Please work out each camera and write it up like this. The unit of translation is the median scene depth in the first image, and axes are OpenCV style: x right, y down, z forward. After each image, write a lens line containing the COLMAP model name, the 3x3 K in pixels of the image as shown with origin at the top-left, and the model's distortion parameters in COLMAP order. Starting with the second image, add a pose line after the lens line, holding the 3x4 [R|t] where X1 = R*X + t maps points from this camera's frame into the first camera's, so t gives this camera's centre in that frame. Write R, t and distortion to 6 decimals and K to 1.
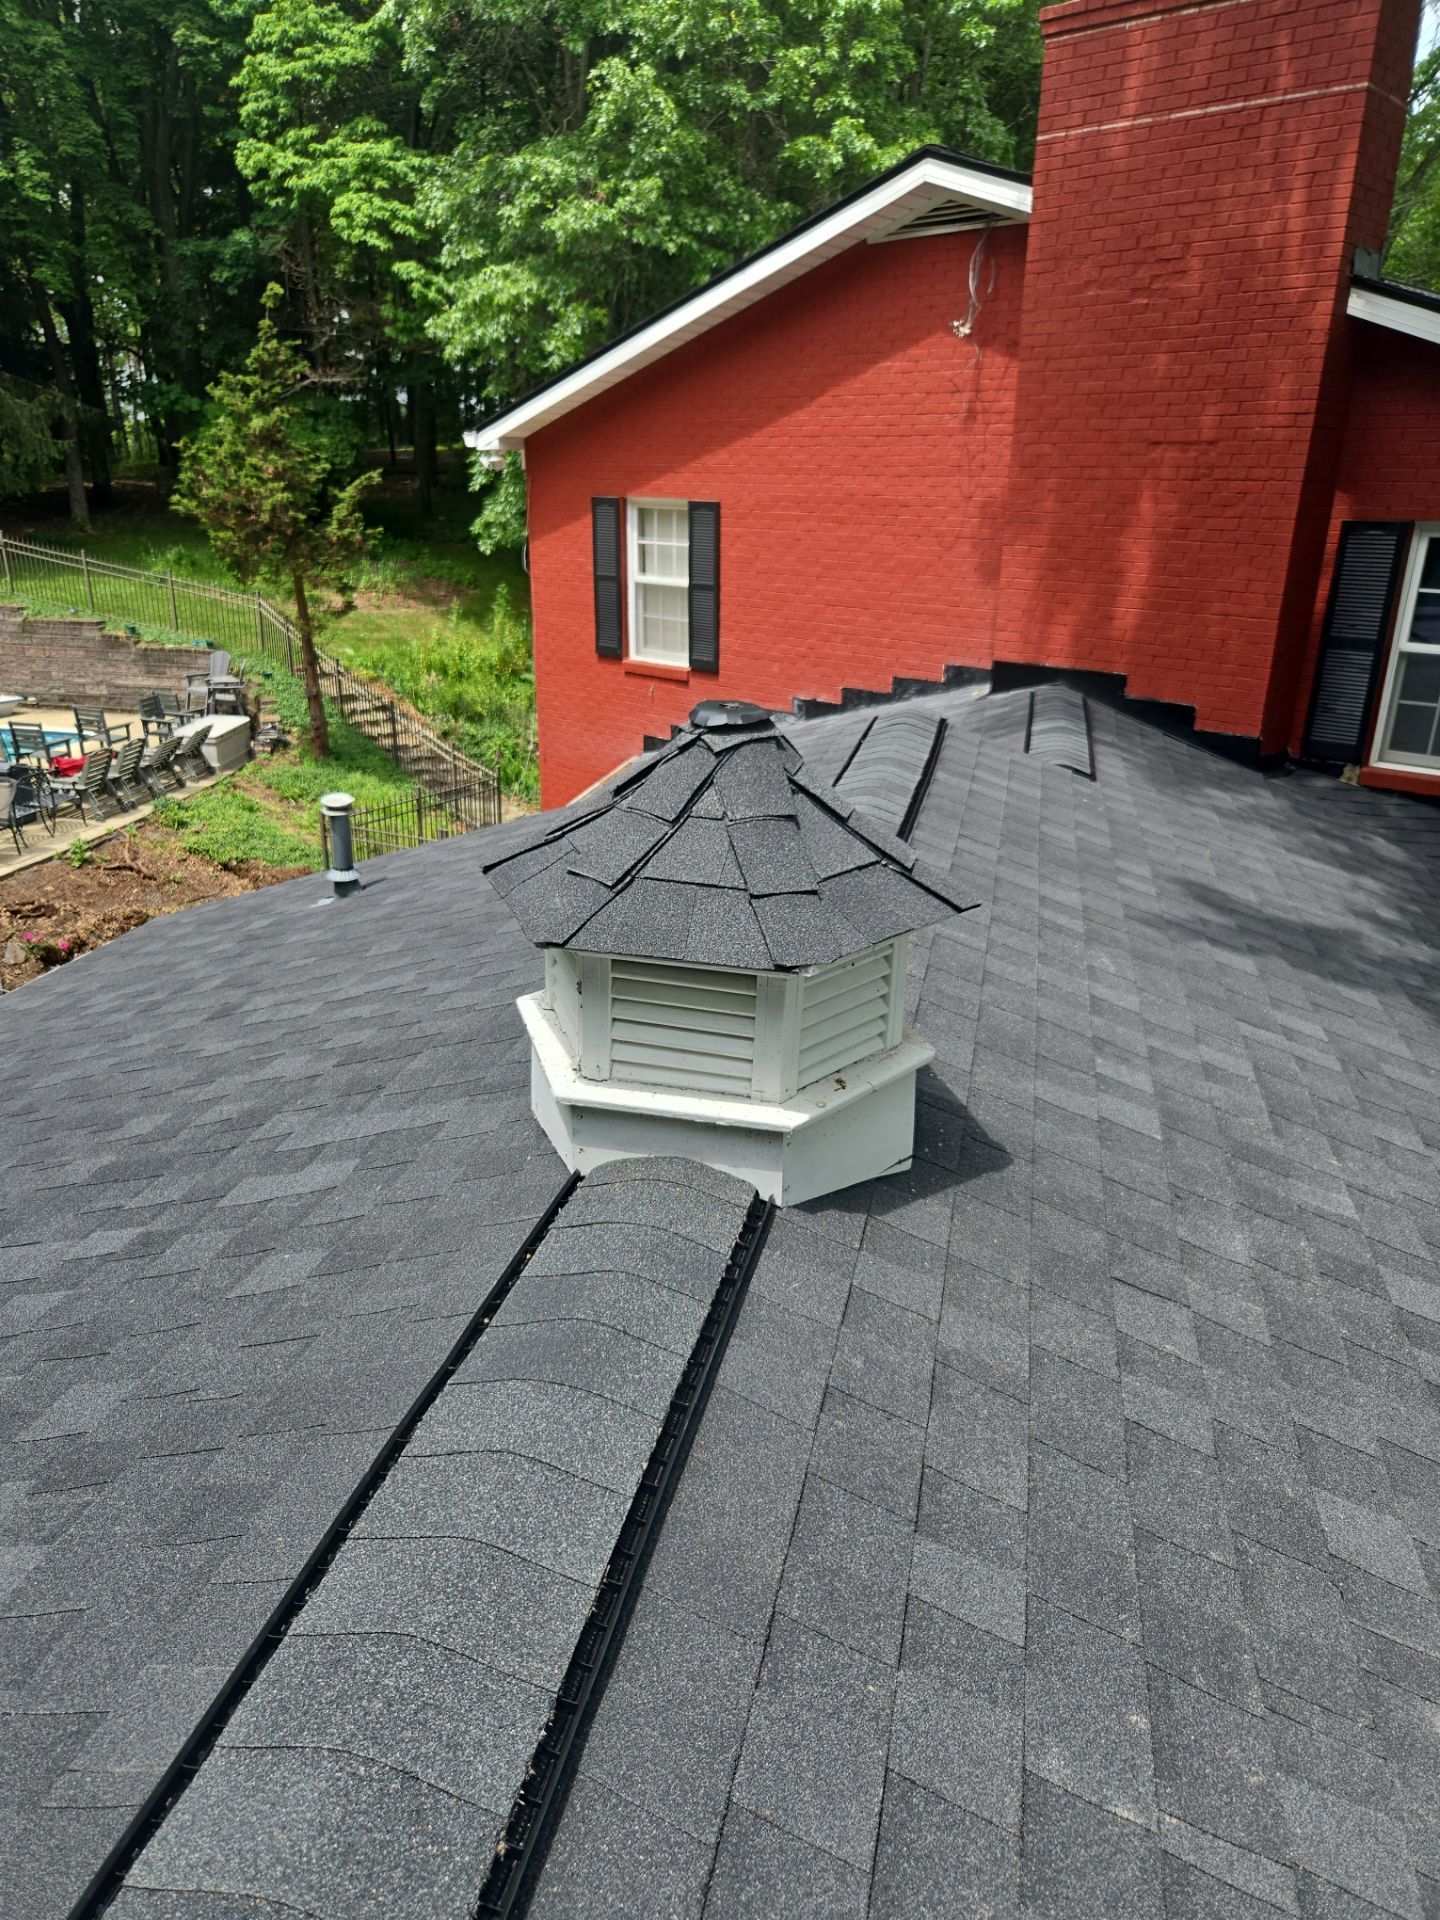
lens RADIAL K [[1303.2, 0, 720.0], [0, 1303.2, 960.0], [0, 0, 1]] dist [0.078510, -0.054197]
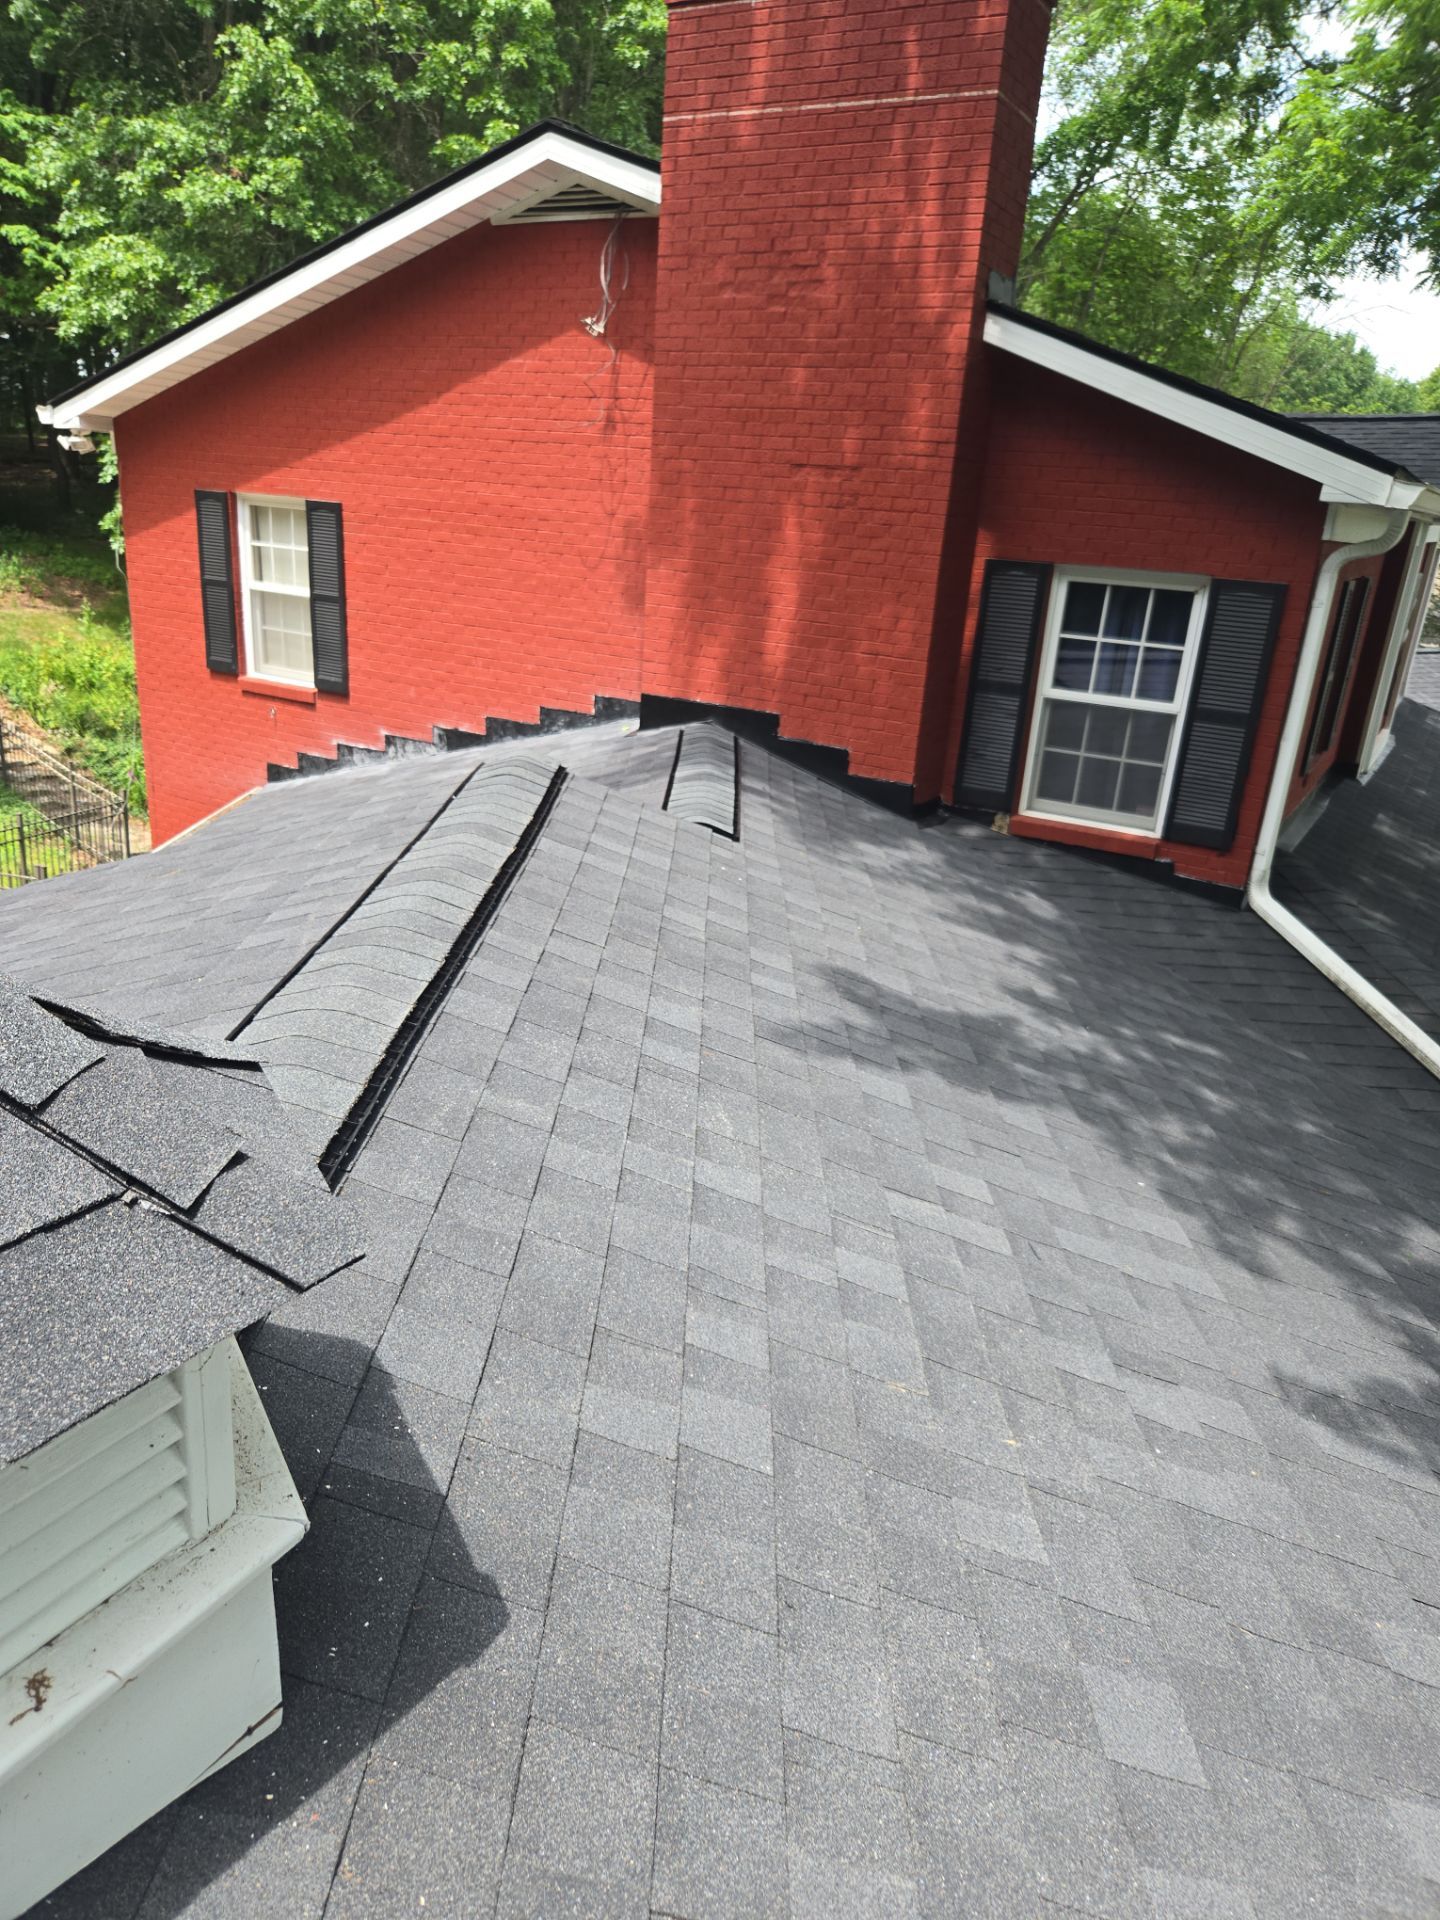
lens RADIAL K [[1233.9, 0, 720.0], [0, 1233.9, 960.0], [0, 0, 1]] dist [0.082777, -0.047645]
pose [[0.974999, -0.028453, 0.220379, 0.069119], [0.028502, 0.999589, 0.002958, -0.045560], [-0.220372, 0.003398, 0.975410, 0.152440]]
